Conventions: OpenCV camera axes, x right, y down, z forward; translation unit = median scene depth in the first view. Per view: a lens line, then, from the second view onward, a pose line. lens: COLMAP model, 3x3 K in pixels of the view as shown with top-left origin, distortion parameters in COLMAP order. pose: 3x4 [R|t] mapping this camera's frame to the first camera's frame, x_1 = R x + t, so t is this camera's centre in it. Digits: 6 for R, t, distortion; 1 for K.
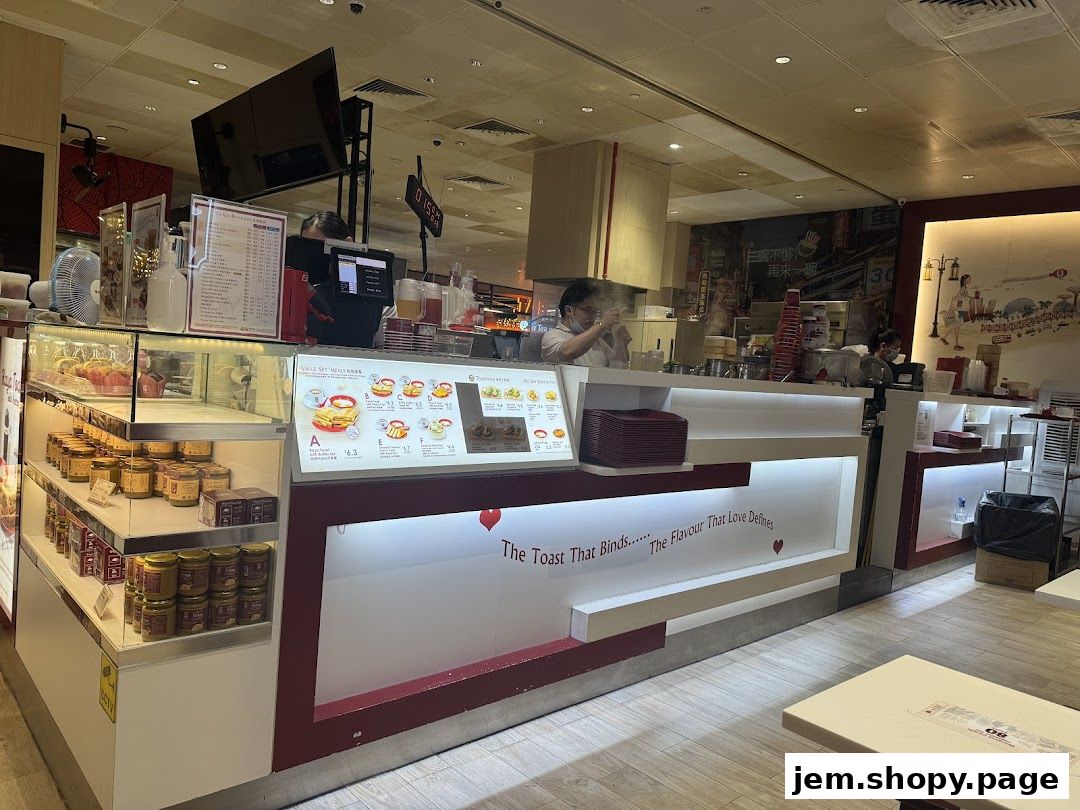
lens RADIAL K [[759.9, 0, 546.1], [0, 759.9, 414.1], [0, 0, 1]] dist [0.039601, -0.035703]
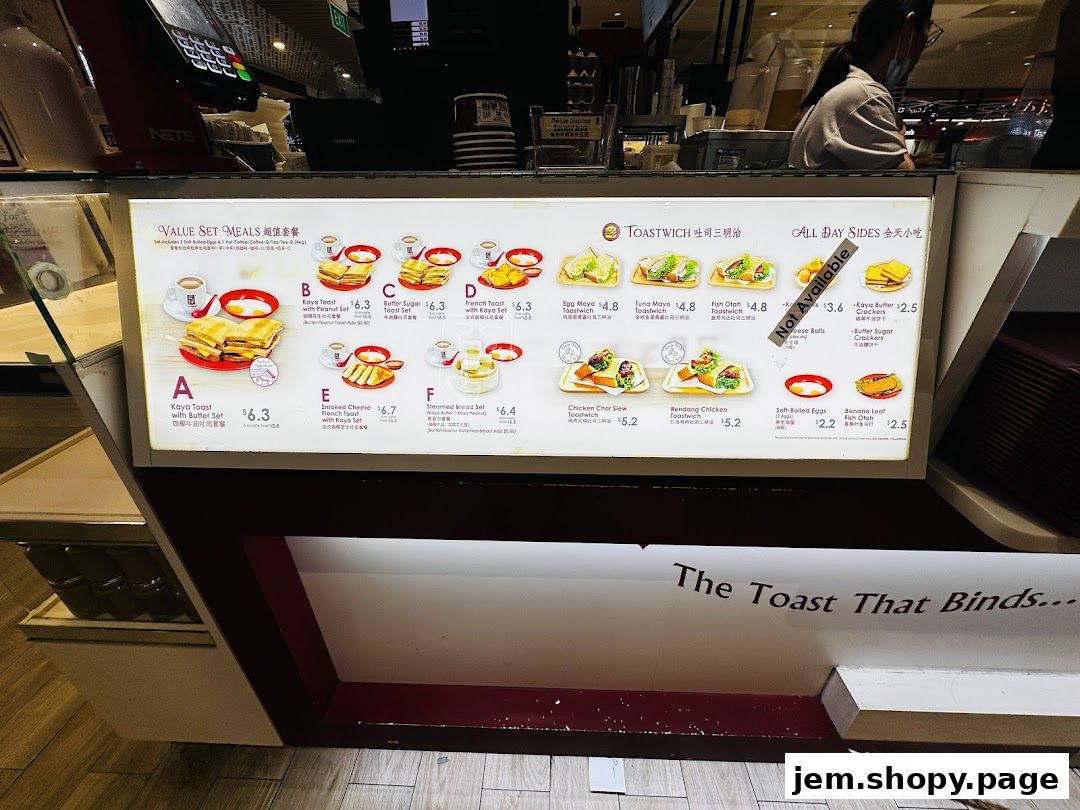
lens RADIAL K [[429.0, 0, 542.7], [0, 429.0, 402.8], [0, 0, 1]] dist [-0.003546, 0.000388]
pose [[0.702141, 0.266563, -0.660259, 0.050068], [0.009490, 0.923695, 0.383011, -0.057082], [0.711975, -0.275194, 0.646034, 0.904375]]
